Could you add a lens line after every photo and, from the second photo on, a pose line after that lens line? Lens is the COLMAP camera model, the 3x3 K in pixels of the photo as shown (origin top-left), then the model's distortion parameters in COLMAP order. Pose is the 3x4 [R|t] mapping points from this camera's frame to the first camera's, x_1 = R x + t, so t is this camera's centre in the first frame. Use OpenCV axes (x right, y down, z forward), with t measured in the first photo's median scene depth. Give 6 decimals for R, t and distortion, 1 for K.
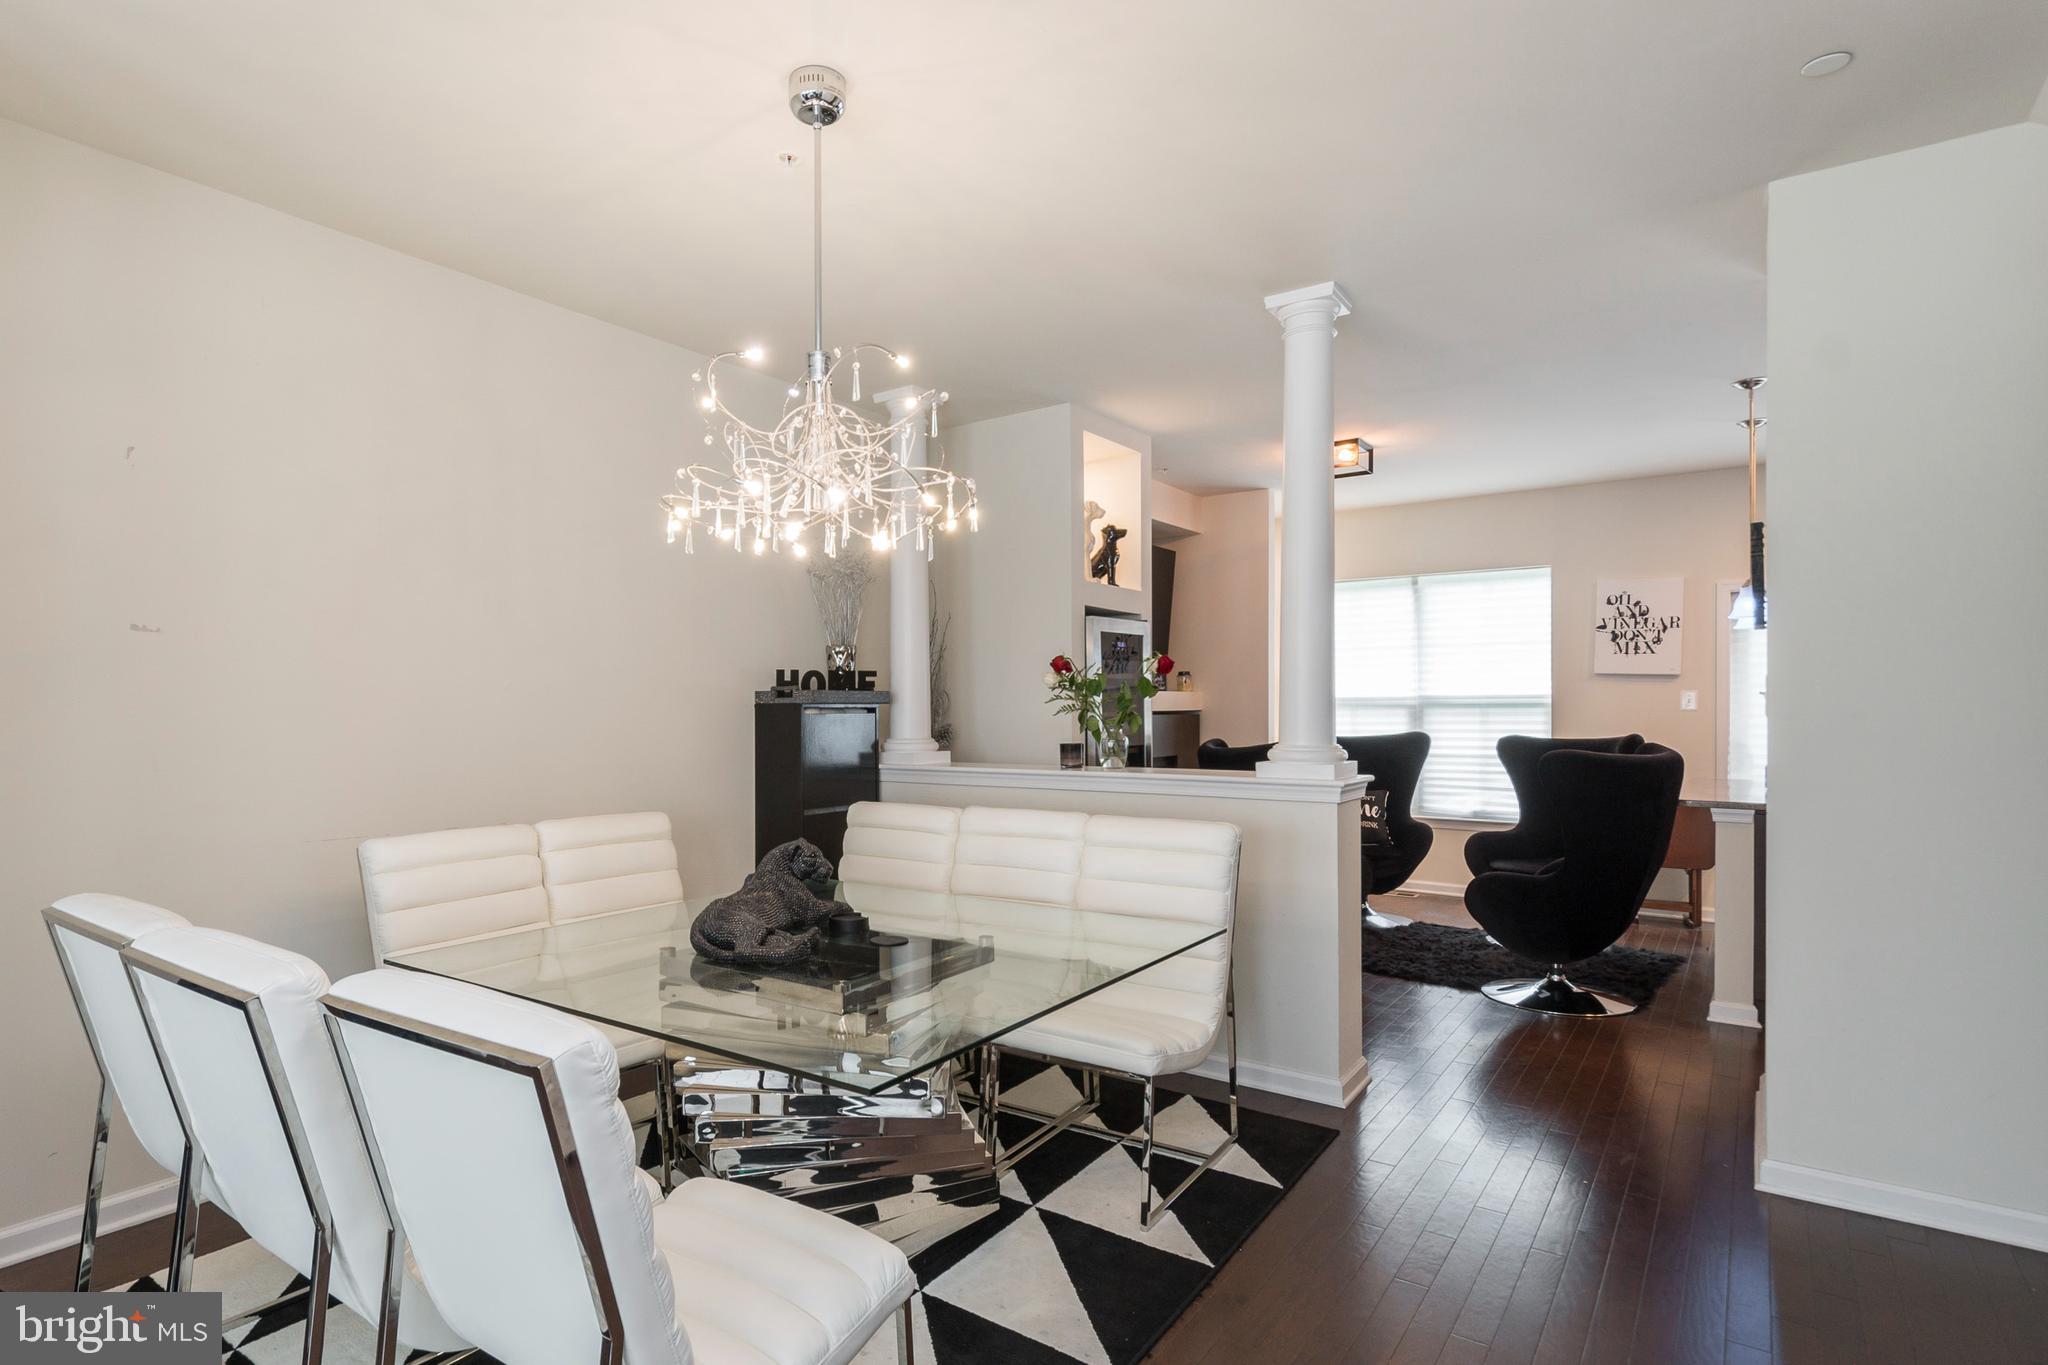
lens RADIAL K [[897.2, 0, 1020.3], [0, 897.2, 693.2], [0, 0, 1]] dist [-0.001248, -0.000027]
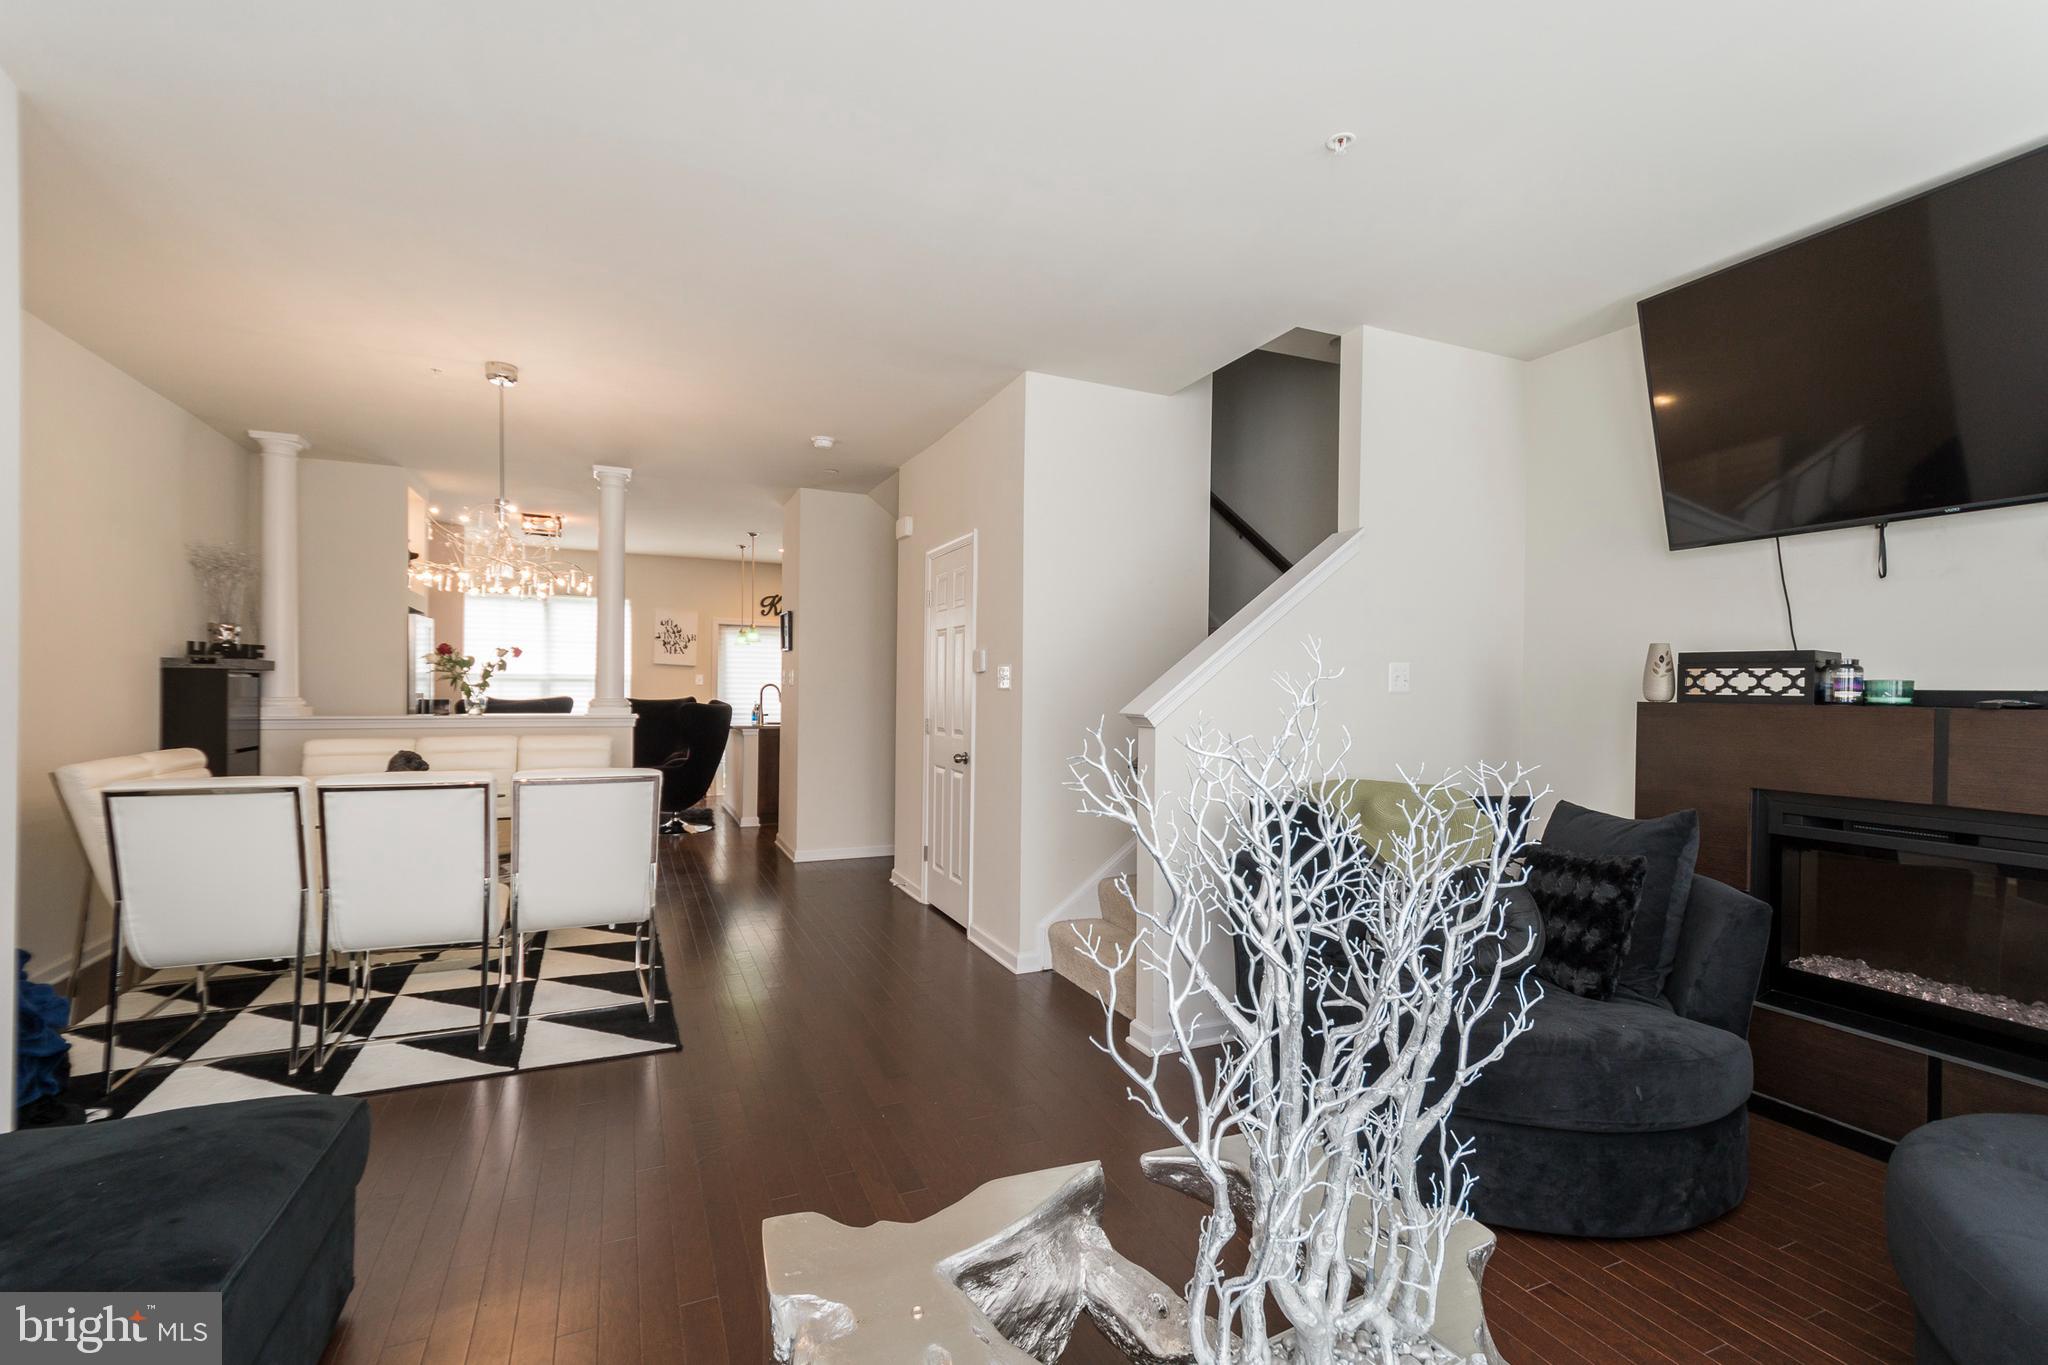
lens RADIAL K [[897.2, 0, 1020.3], [0, 897.2, 693.2], [0, 0, 1]] dist [-0.001248, -0.000027]
pose [[0.414054, 0.003009, 0.910248, -0.896952], [-0.018557, 0.999815, 0.005136, 0.017446], [-0.910063, -0.019018, 0.414033, -0.507199]]
